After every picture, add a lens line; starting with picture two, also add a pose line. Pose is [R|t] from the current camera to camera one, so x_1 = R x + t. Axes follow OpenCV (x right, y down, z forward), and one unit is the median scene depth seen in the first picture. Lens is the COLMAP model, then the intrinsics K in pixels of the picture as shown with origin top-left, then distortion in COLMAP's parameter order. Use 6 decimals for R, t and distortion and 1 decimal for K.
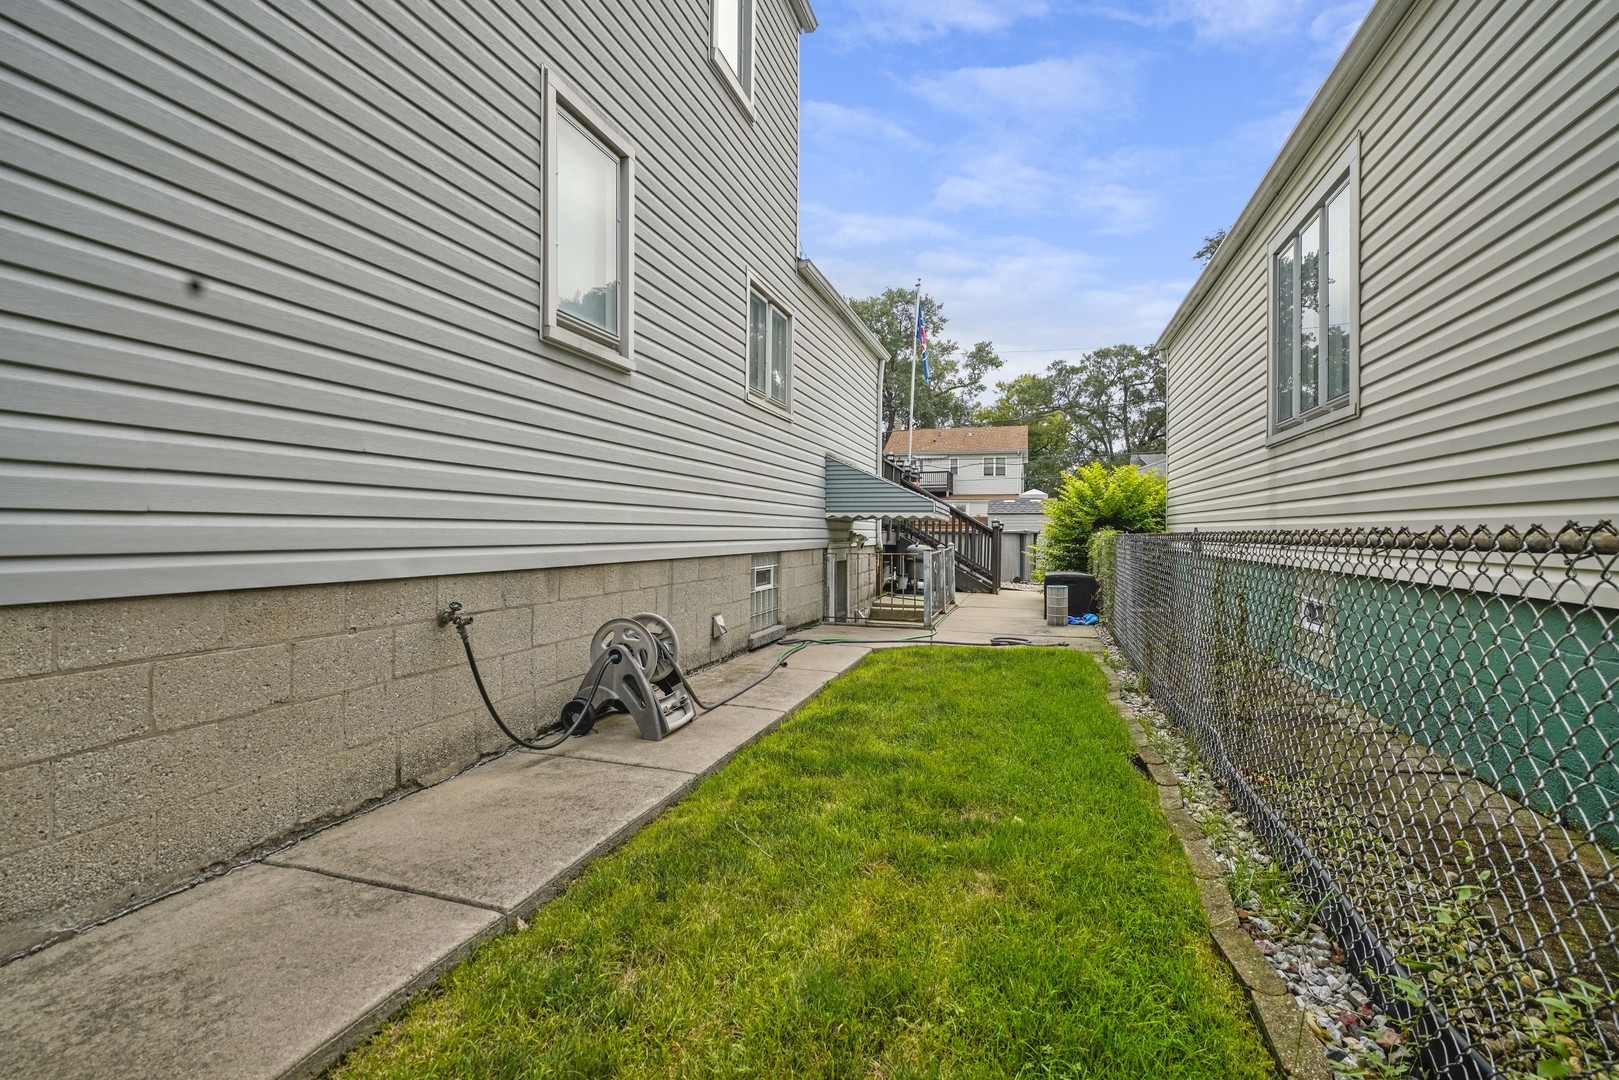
lens RADIAL K [[722.3, 0, 821.3], [0, 722.3, 524.1], [0, 0, 1]] dist [-0.006838, 0.002275]
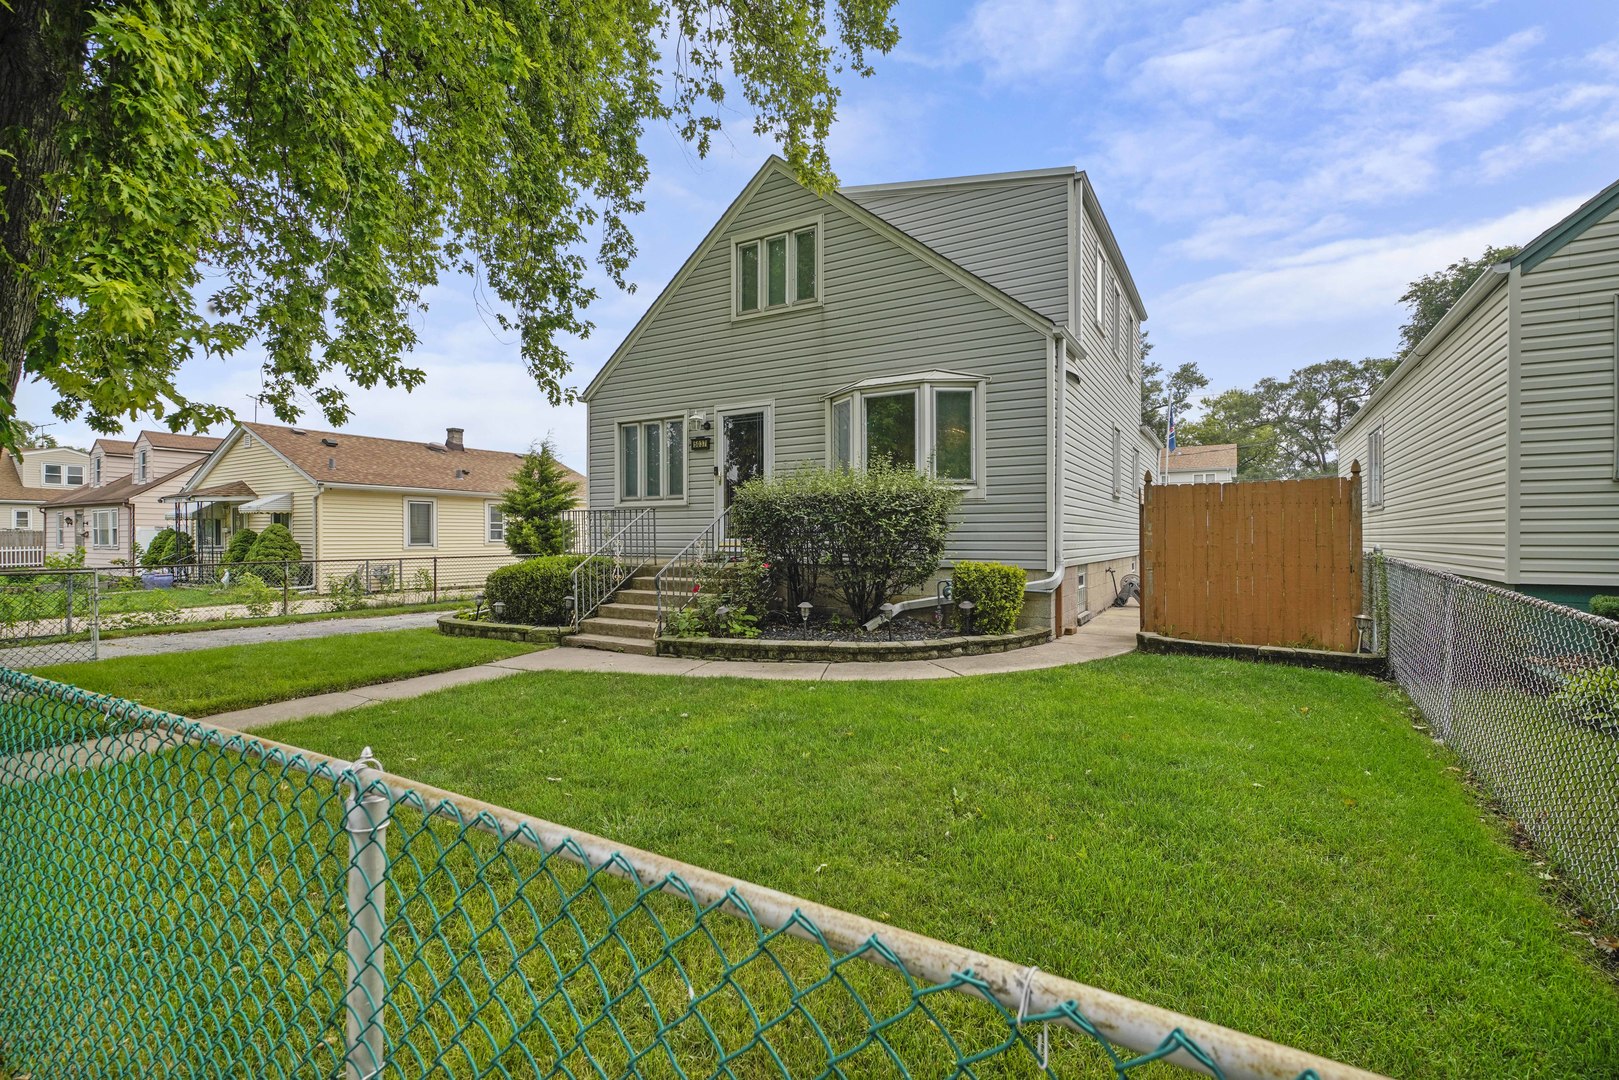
lens RADIAL K [[722.3, 0, 816.1], [0, 722.3, 537.6], [0, 0, 1]] dist [-0.006838, 0.002275]
pose [[0.970868, -0.010910, -0.239368, -0.062371], [0.012498, 0.999909, 0.005120, -0.005595], [0.239290, -0.007962, 0.970915, -0.184842]]
